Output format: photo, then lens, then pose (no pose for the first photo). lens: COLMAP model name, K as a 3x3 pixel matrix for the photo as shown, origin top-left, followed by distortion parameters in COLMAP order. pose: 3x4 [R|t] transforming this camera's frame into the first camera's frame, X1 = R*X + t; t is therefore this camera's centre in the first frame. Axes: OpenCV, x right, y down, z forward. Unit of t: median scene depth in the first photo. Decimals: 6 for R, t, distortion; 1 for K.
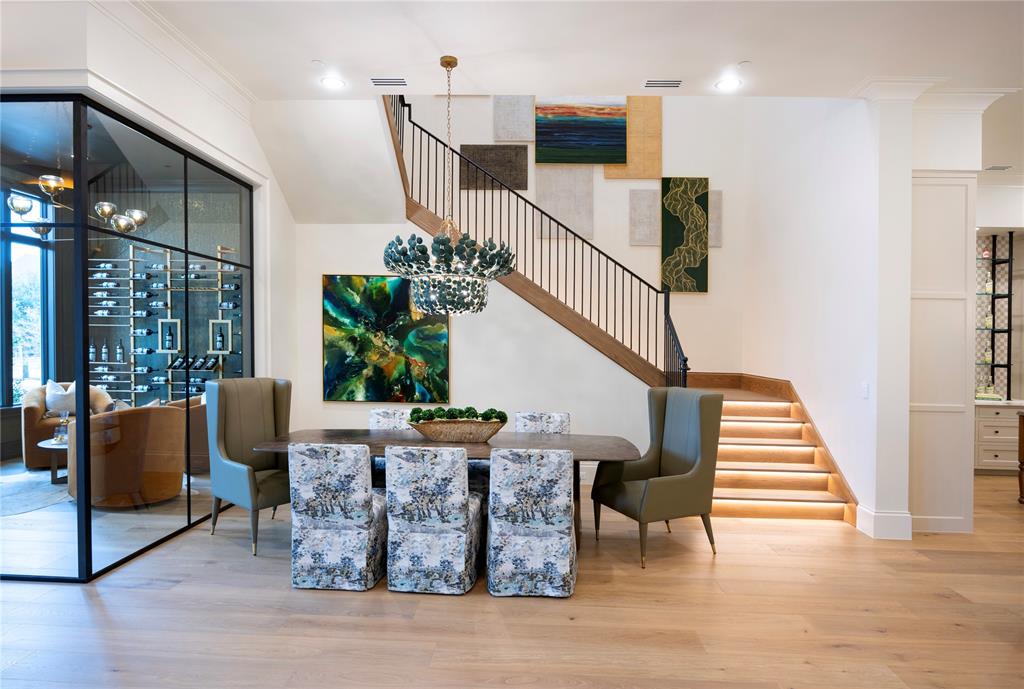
lens RADIAL K [[634.6, 0, 496.7], [0, 634.6, 361.7], [0, 0, 1]] dist [0.001099, 0.003831]
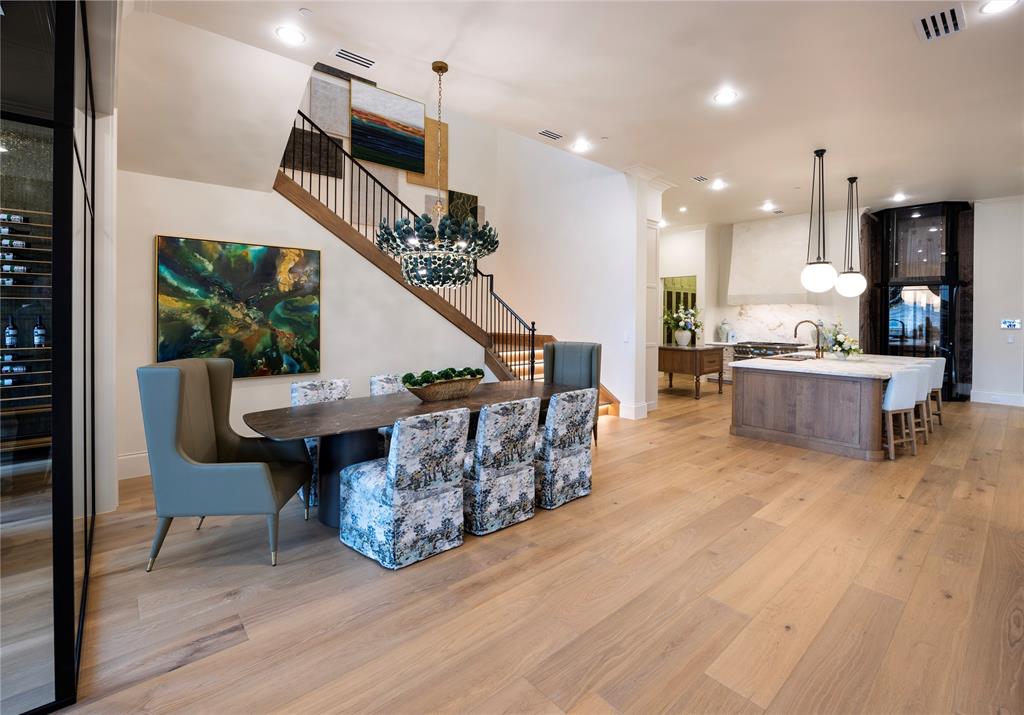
lens RADIAL K [[466.6, 0, 559.3], [0, 466.6, 320.5], [0, 0, 1]] dist [-0.004552, 0.001002]
pose [[0.675285, -0.022603, 0.737210, -0.370855], [0.032515, 0.999471, 0.000860, -0.006766], [-0.736839, 0.023390, 0.675663, 0.188152]]
